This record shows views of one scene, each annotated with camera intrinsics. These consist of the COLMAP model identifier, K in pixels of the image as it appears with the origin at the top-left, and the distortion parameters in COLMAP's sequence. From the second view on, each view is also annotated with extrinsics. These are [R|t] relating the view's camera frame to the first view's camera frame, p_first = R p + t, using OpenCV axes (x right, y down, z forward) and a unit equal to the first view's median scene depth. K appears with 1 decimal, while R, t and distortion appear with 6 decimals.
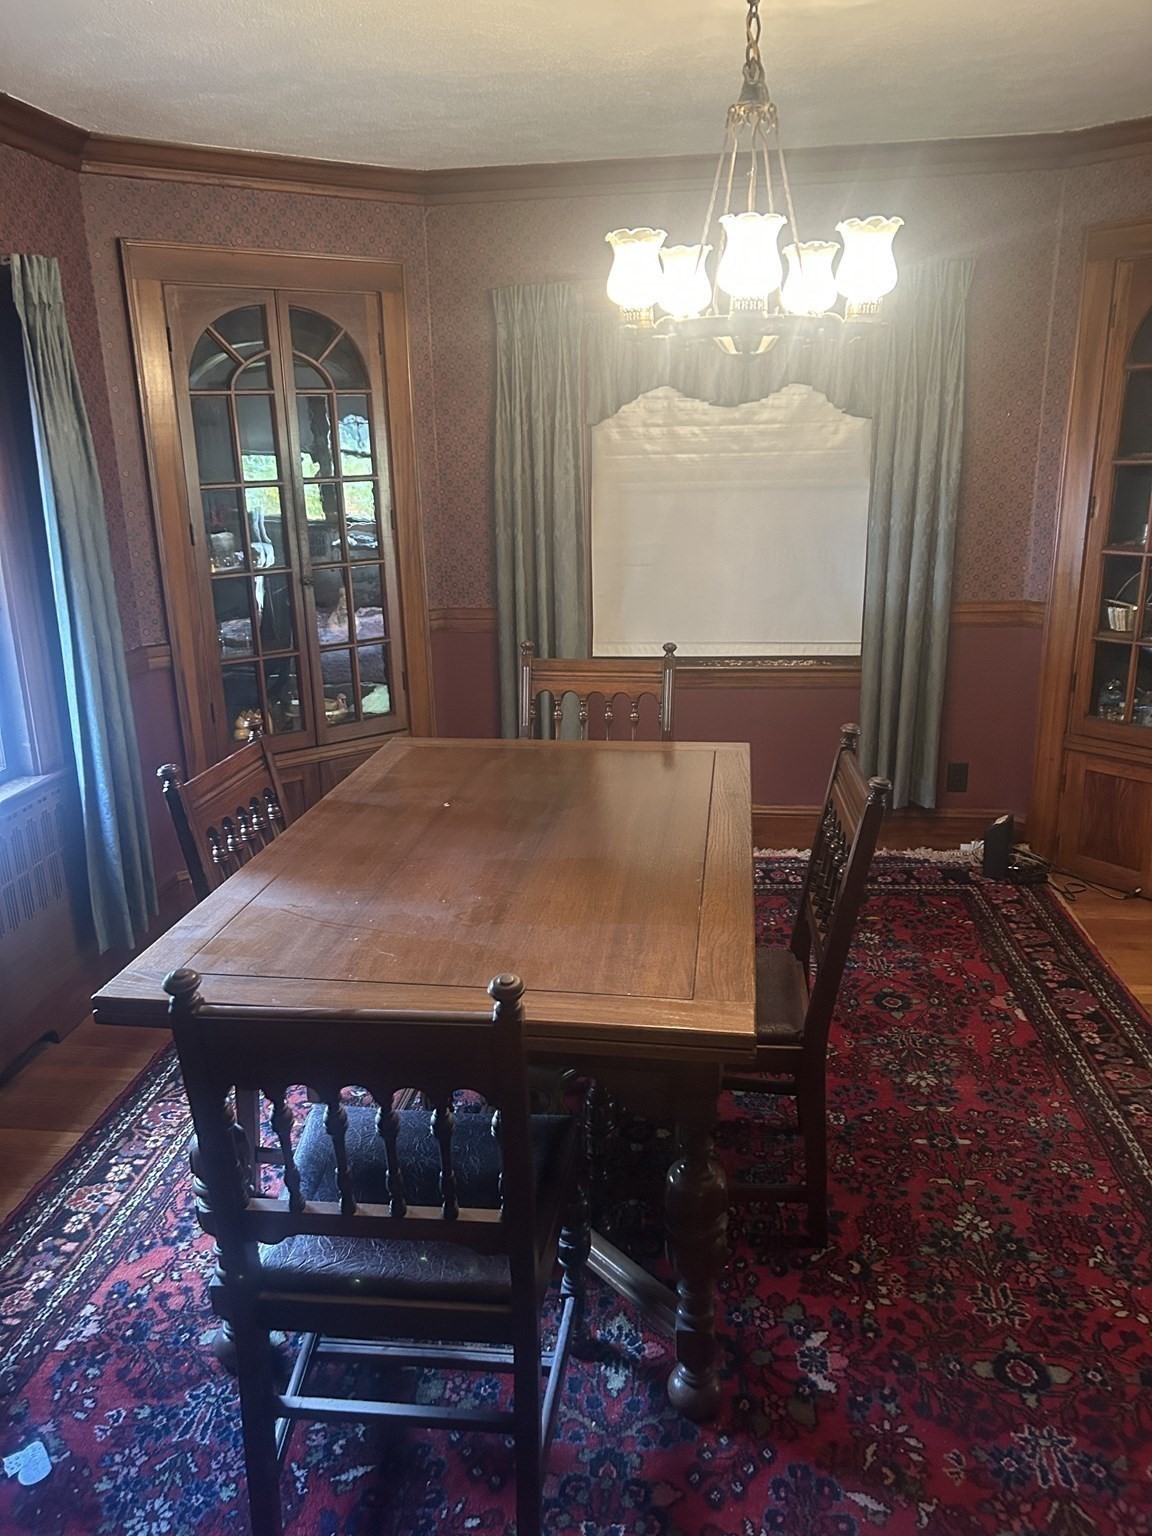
lens RADIAL K [[1161.6, 0, 568.3], [0, 1161.6, 785.4], [0, 0, 1]] dist [0.050480, -0.065221]
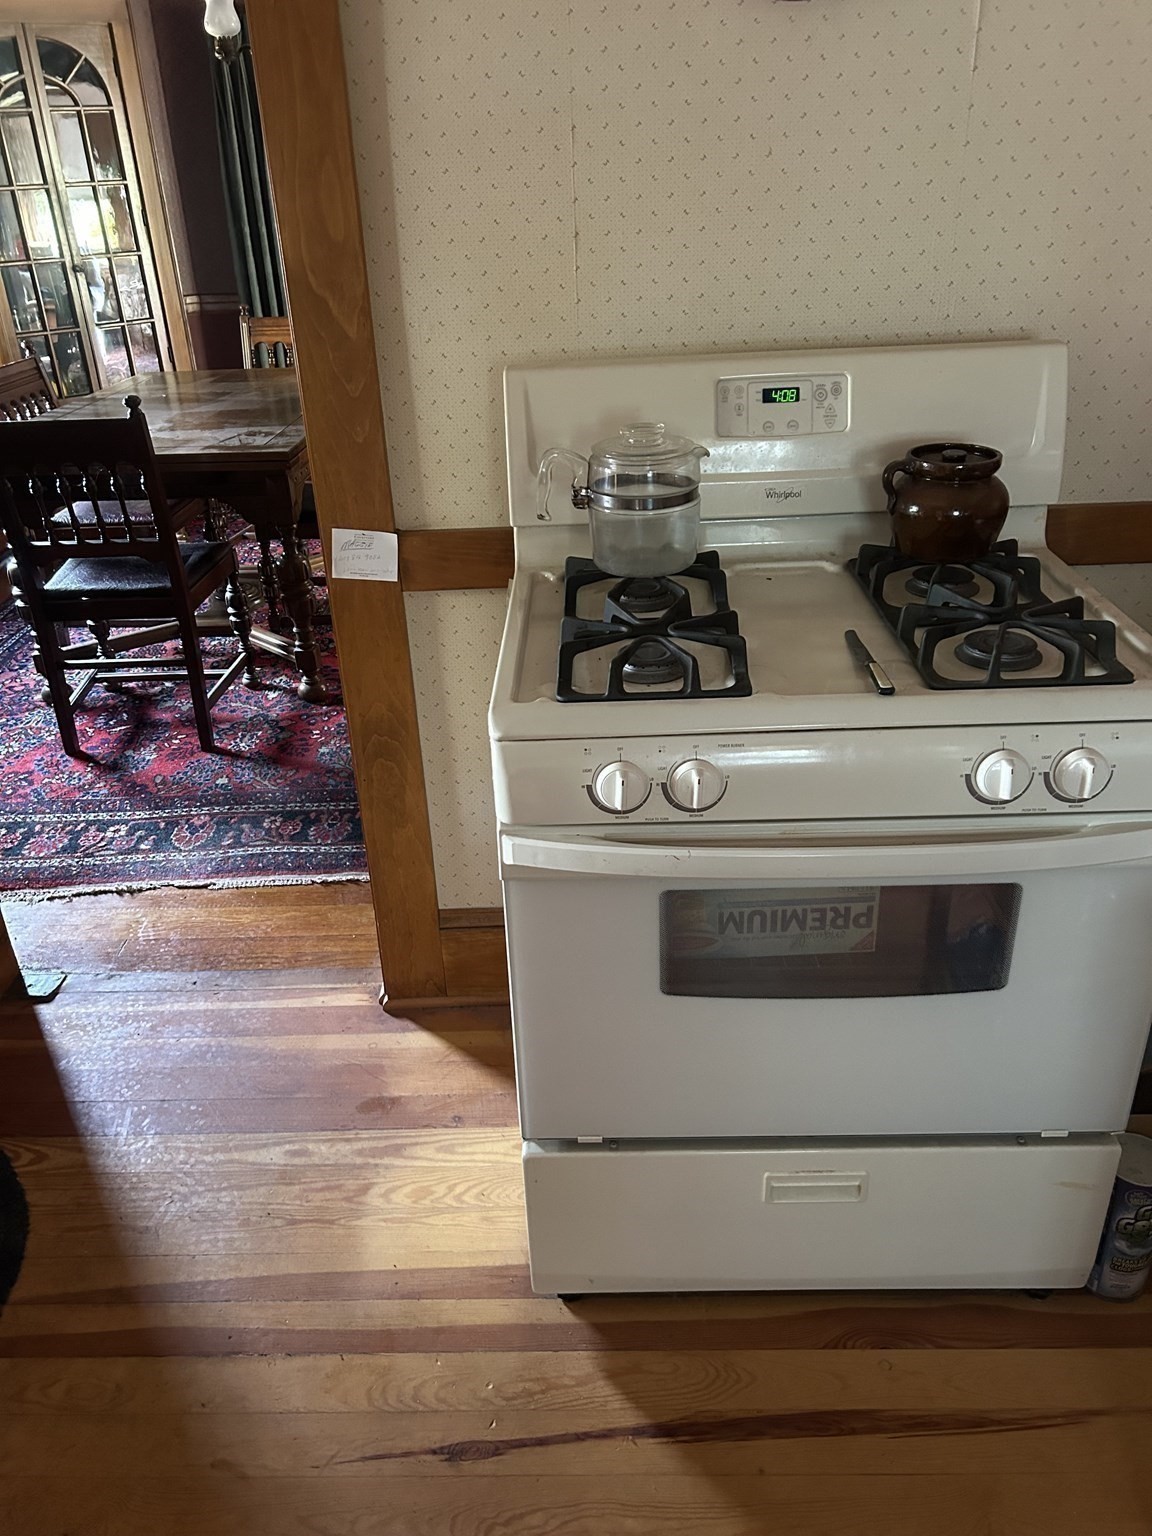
lens RADIAL K [[1161.6, 0, 568.3], [0, 1161.6, 785.4], [0, 0, 1]] dist [0.050480, -0.065221]
pose [[0.994570, -0.063949, 0.082103, 0.299664], [0.047457, 0.980817, 0.189064, 0.289347], [-0.092619, -0.184141, 0.978526, -0.735819]]
